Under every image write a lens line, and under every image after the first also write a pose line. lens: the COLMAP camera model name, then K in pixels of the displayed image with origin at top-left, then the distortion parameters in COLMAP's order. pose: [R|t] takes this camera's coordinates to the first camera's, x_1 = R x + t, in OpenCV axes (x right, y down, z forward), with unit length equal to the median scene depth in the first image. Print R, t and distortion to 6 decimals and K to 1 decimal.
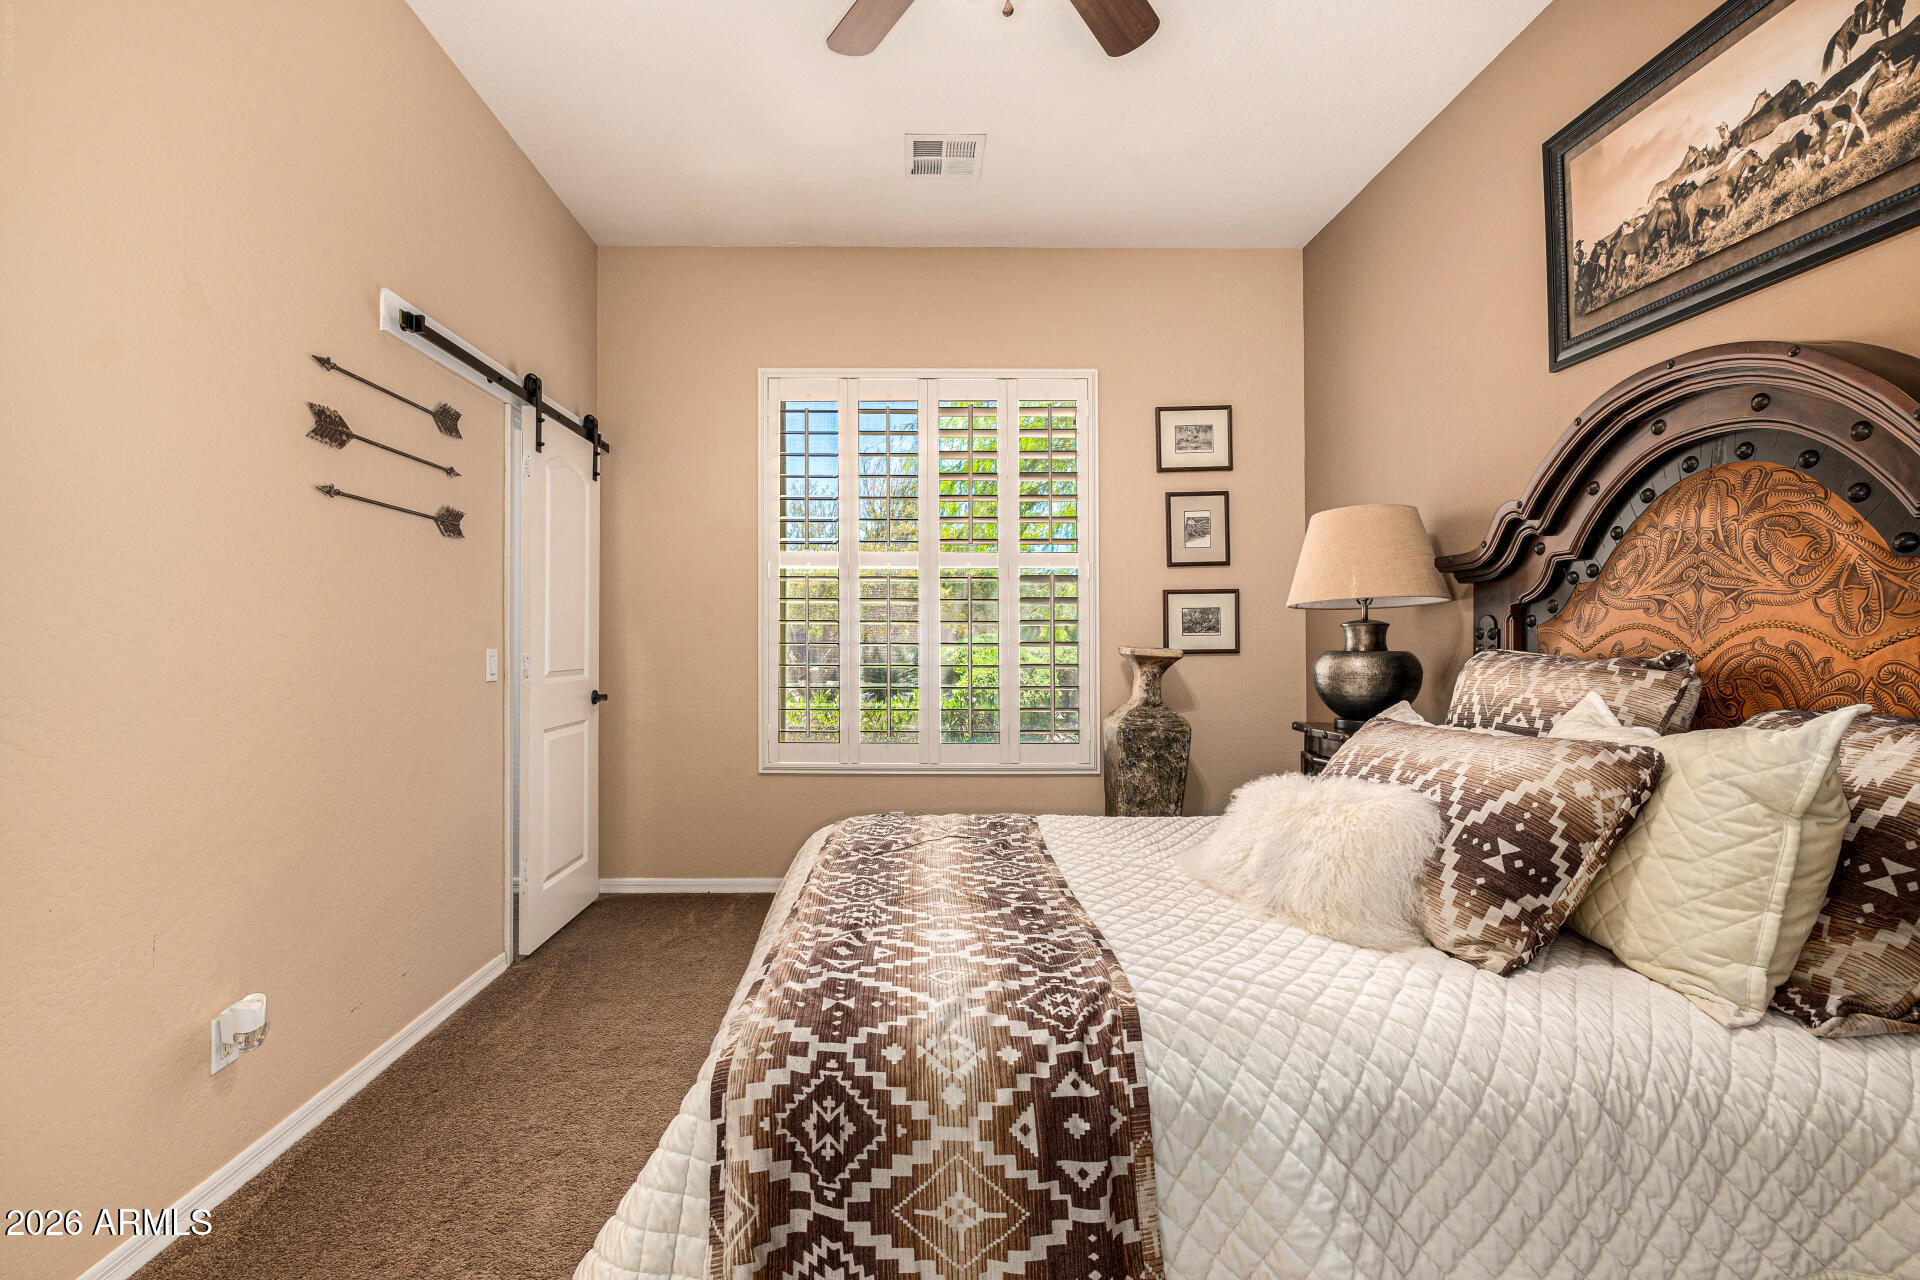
lens RADIAL K [[845.8, 0, 902.2], [0, 845.8, 626.6], [0, 0, 1]] dist [-0.002717, -0.001562]
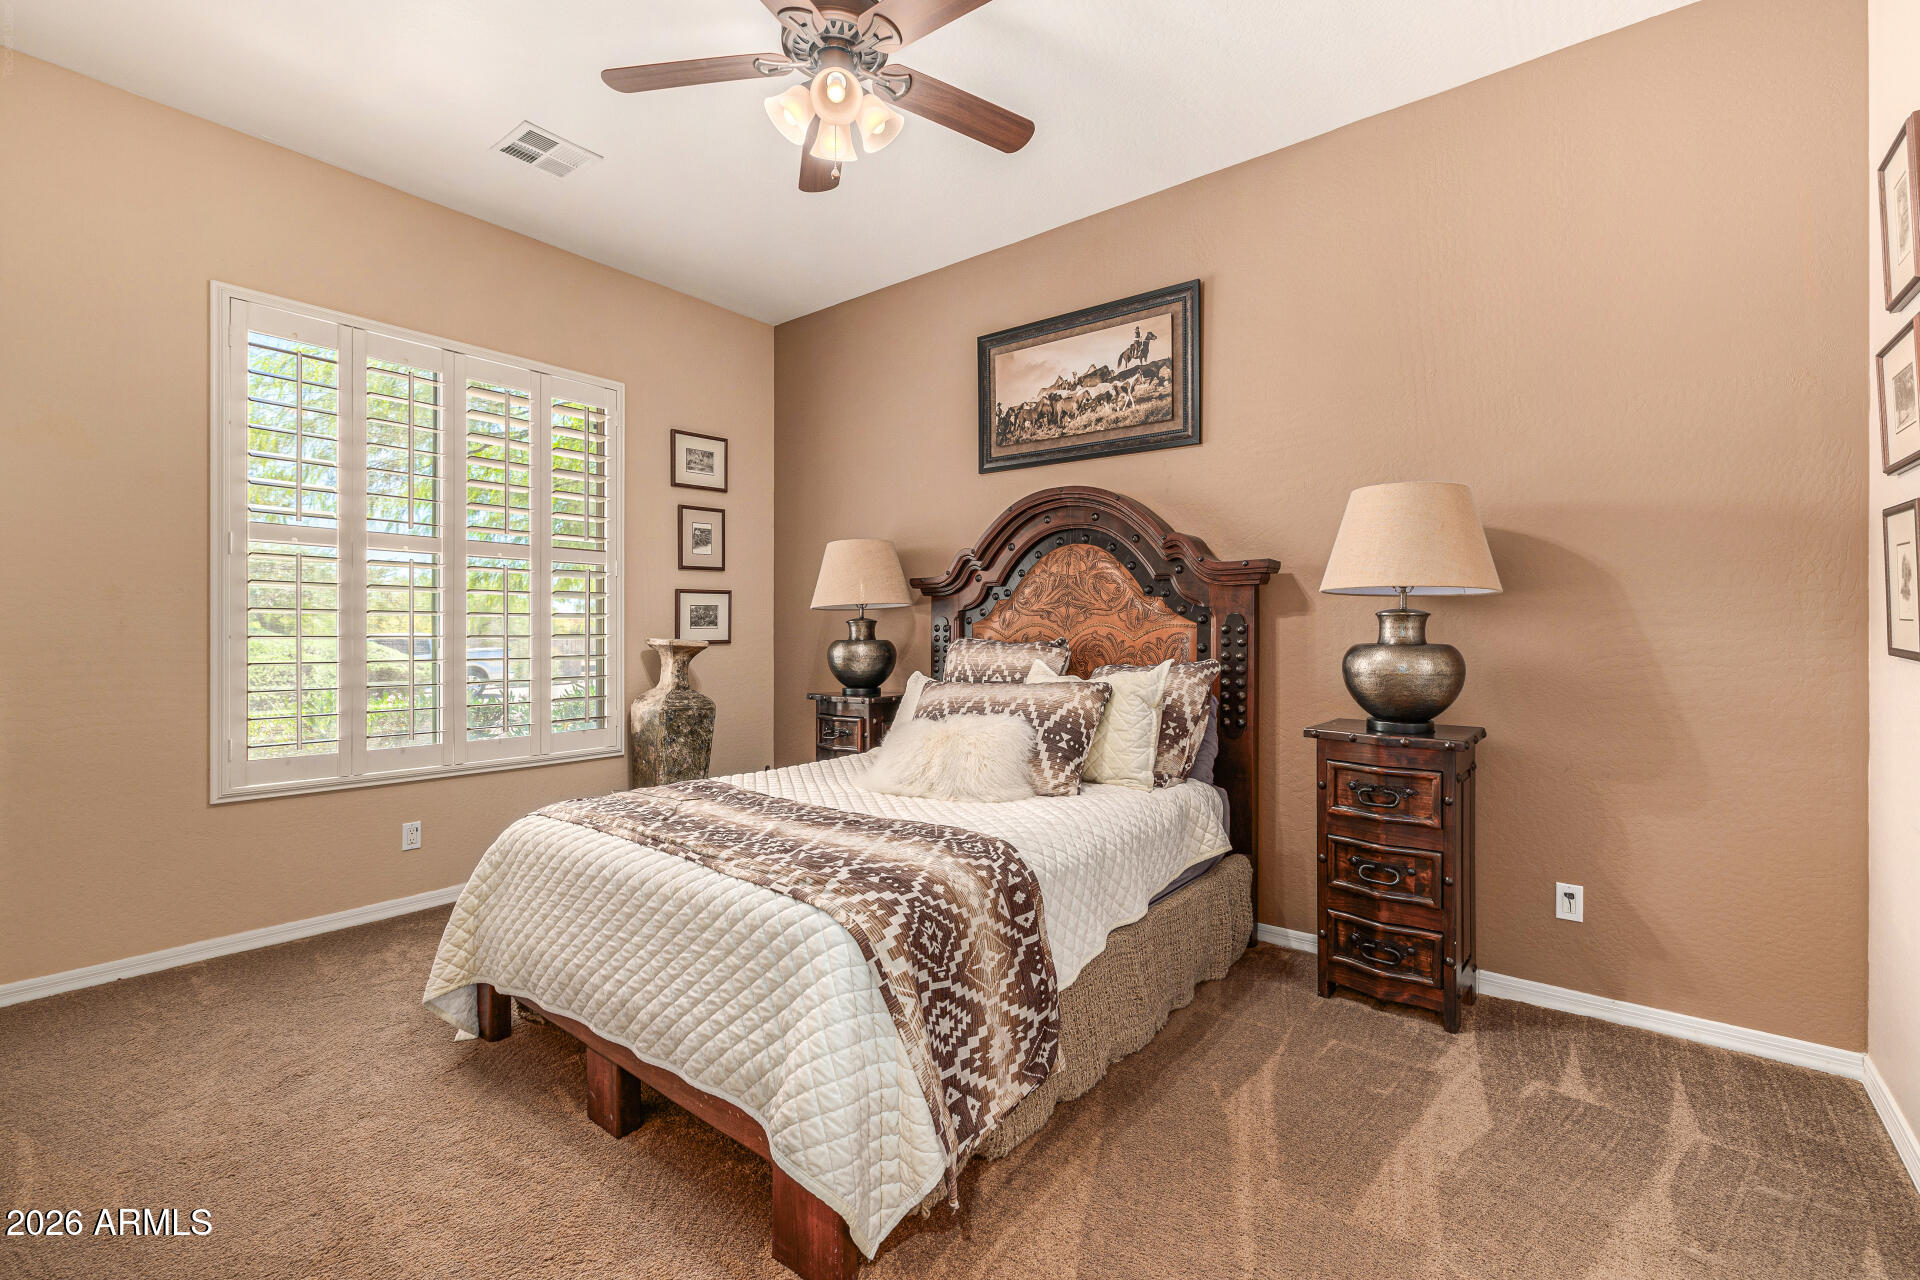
lens RADIAL K [[829.2, 0, 960.0], [0, 829.2, 640.0], [0, 0, 1]] dist [-0.041485, -0.000001]
pose [[0.609694, -0.005384, 0.792618, -0.790636], [-0.012460, 0.999788, 0.016375, 0.006510], [-0.792539, -0.019860, 0.609498, 0.018437]]
